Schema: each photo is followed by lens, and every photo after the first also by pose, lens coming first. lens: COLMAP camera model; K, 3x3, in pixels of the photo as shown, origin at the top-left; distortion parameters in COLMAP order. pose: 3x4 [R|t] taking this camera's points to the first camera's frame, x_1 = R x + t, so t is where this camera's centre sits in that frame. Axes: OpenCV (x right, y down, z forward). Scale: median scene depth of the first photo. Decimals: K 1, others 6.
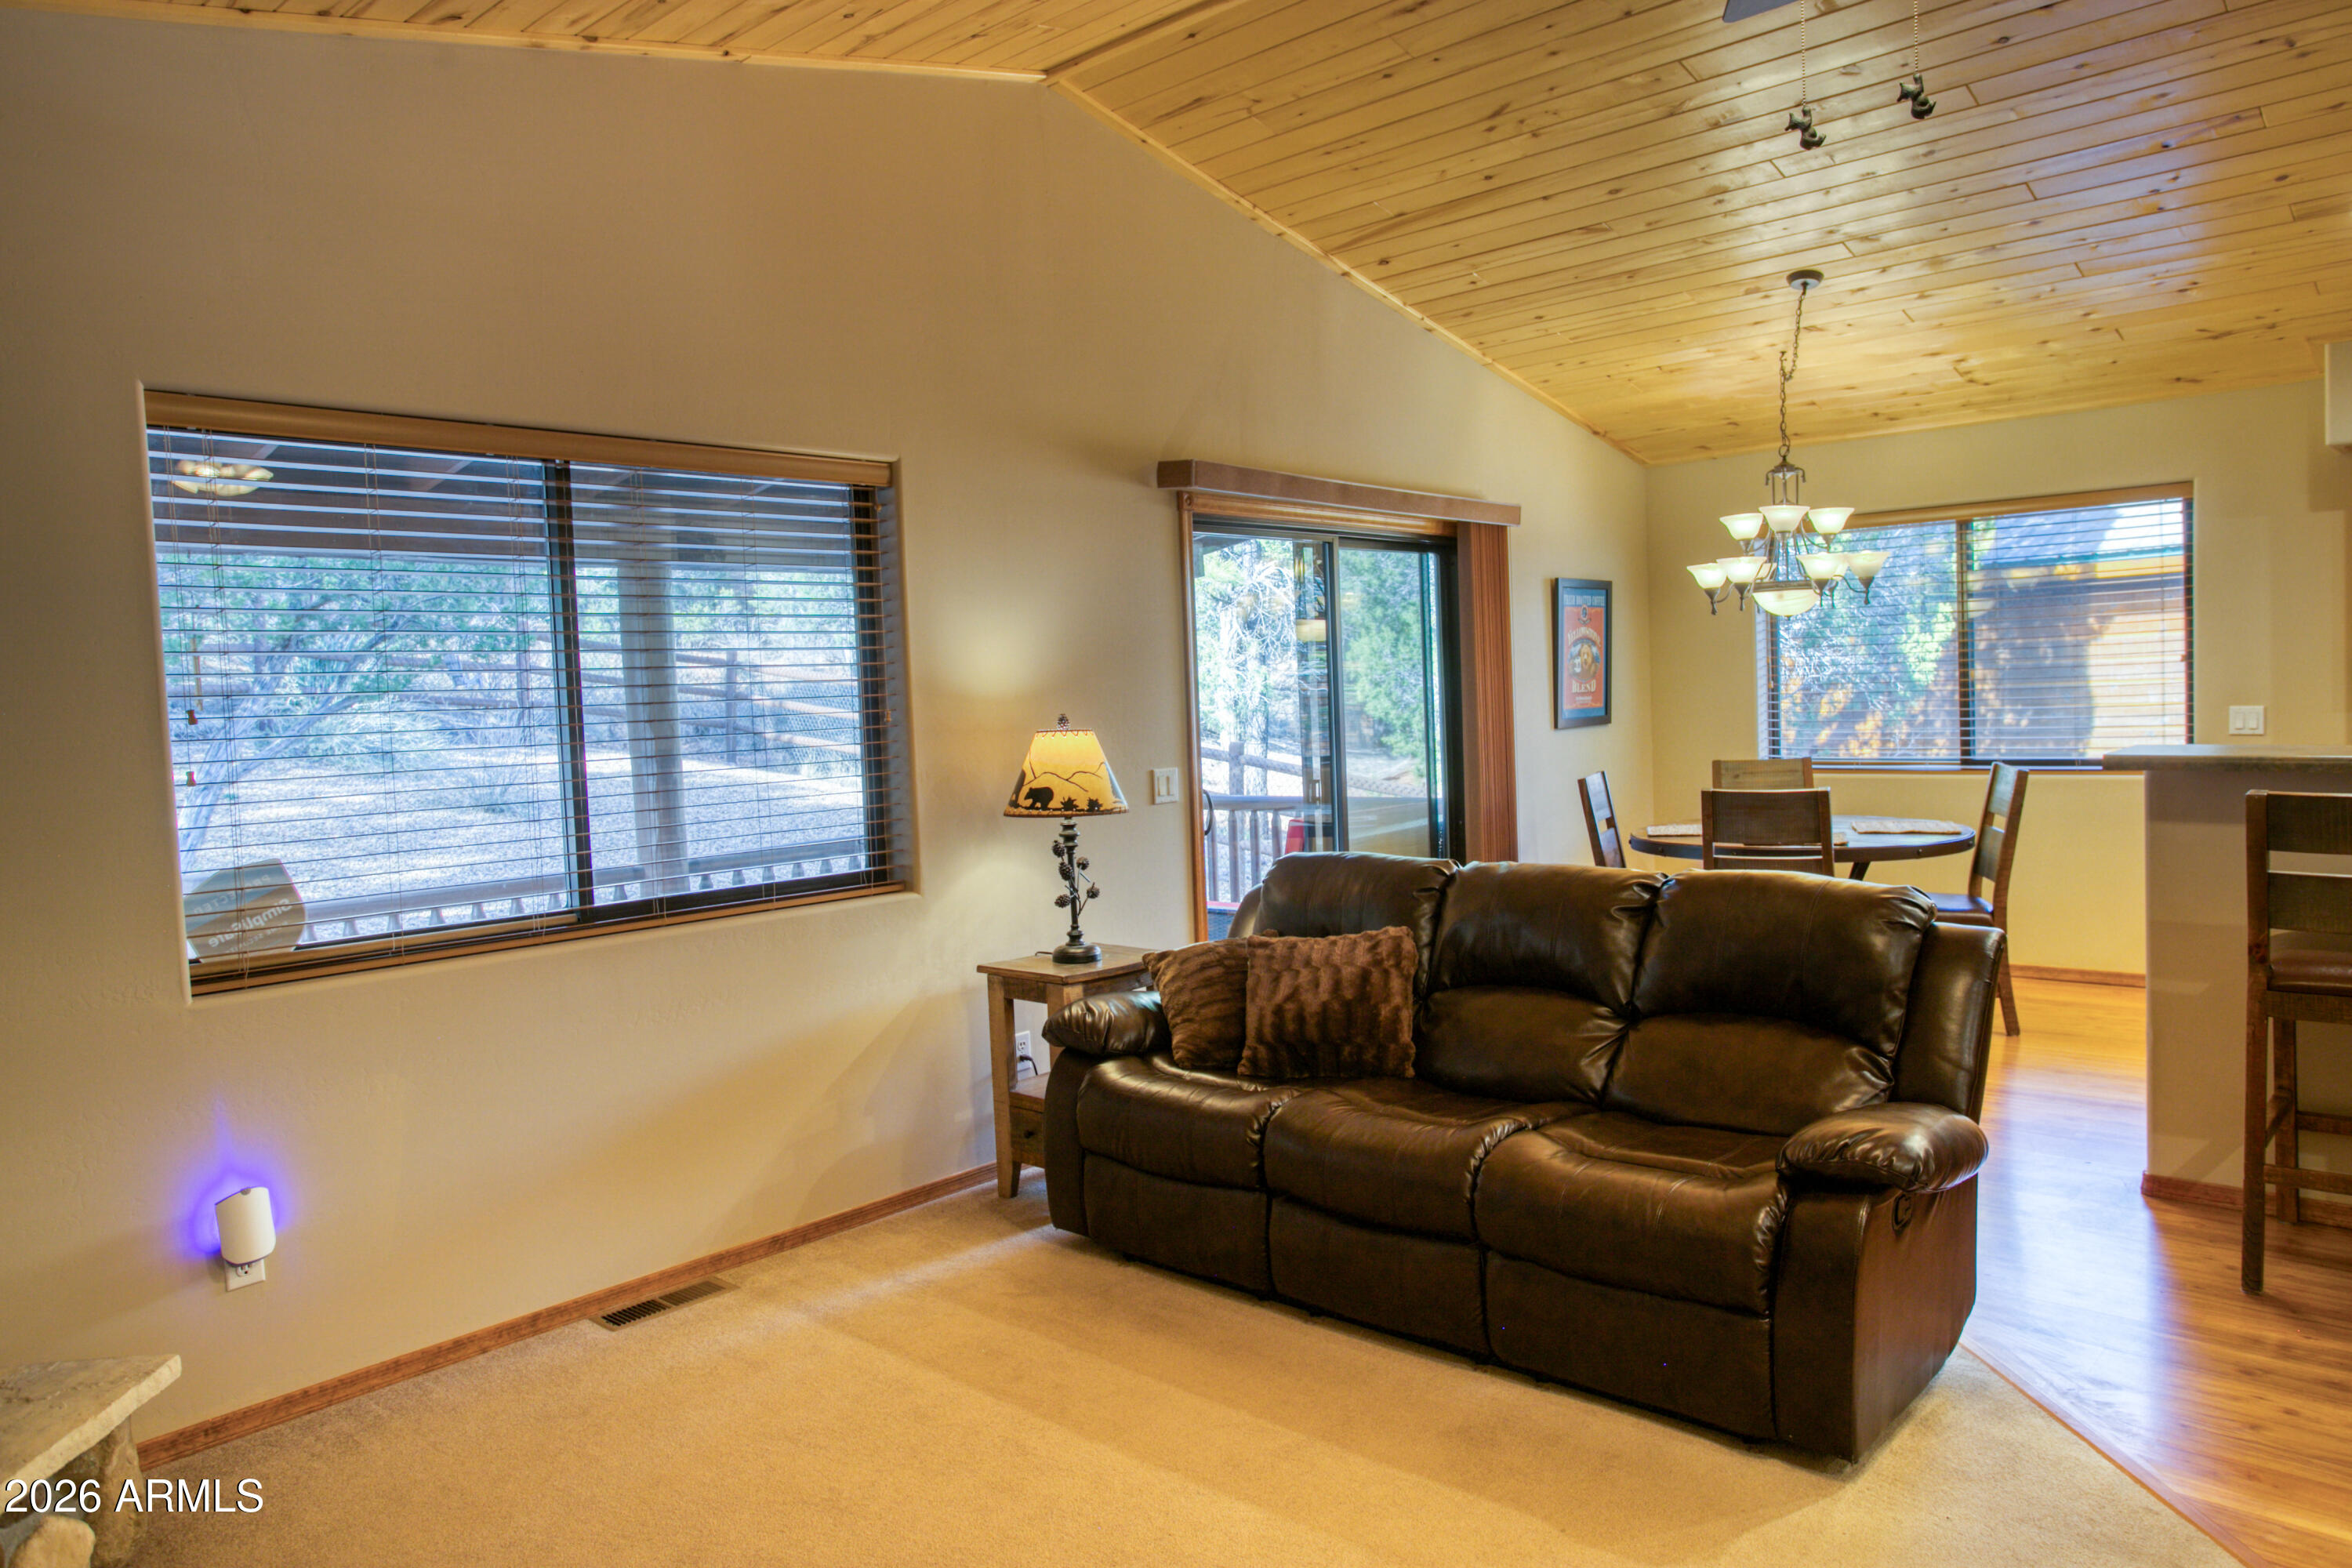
lens RADIAL K [[1553.2, 0, 1246.1], [0, 1553.2, 778.6], [0, 0, 1]] dist [0.007570, 0.007615]
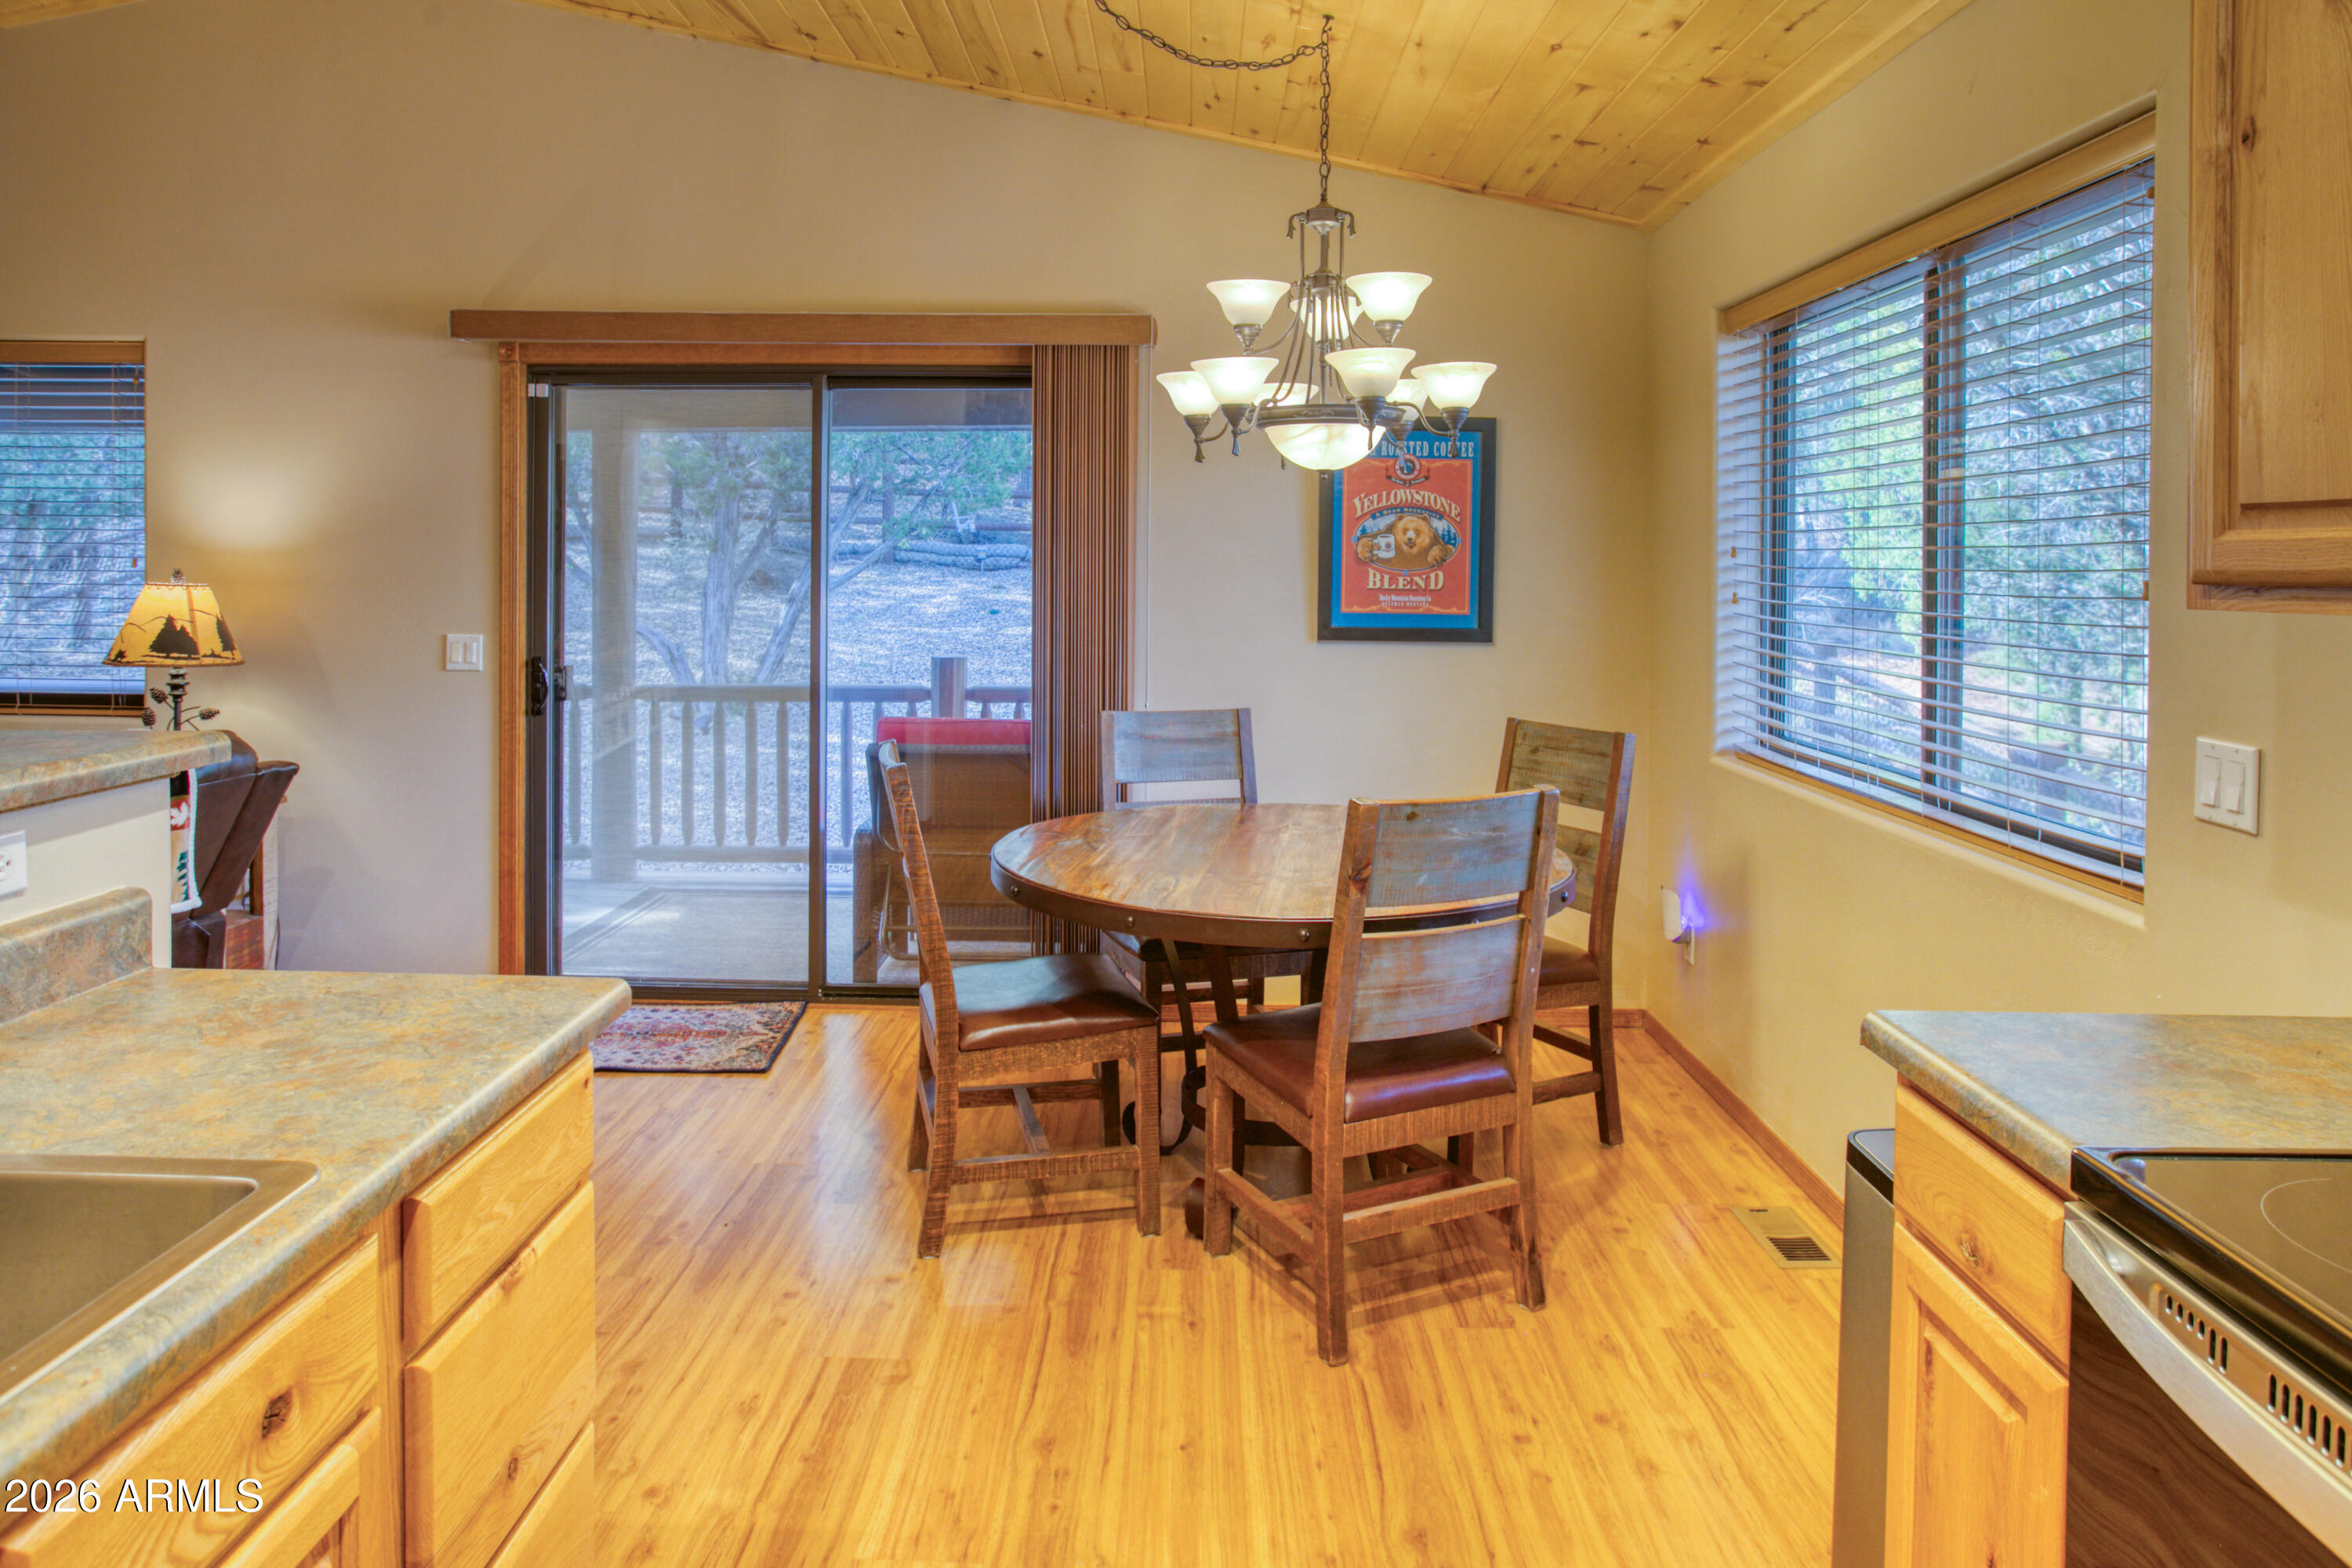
lens RADIAL K [[1465.1, 0, 1110.1], [0, 1465.1, 570.0], [0, 0, 1]] dist [-0.031315, 0.005347]
pose [[0.619952, 0.051124, -0.782972, 0.689136], [-0.079207, 0.996855, 0.002374, -0.061710], [0.780631, 0.060545, 0.622052, 0.584705]]
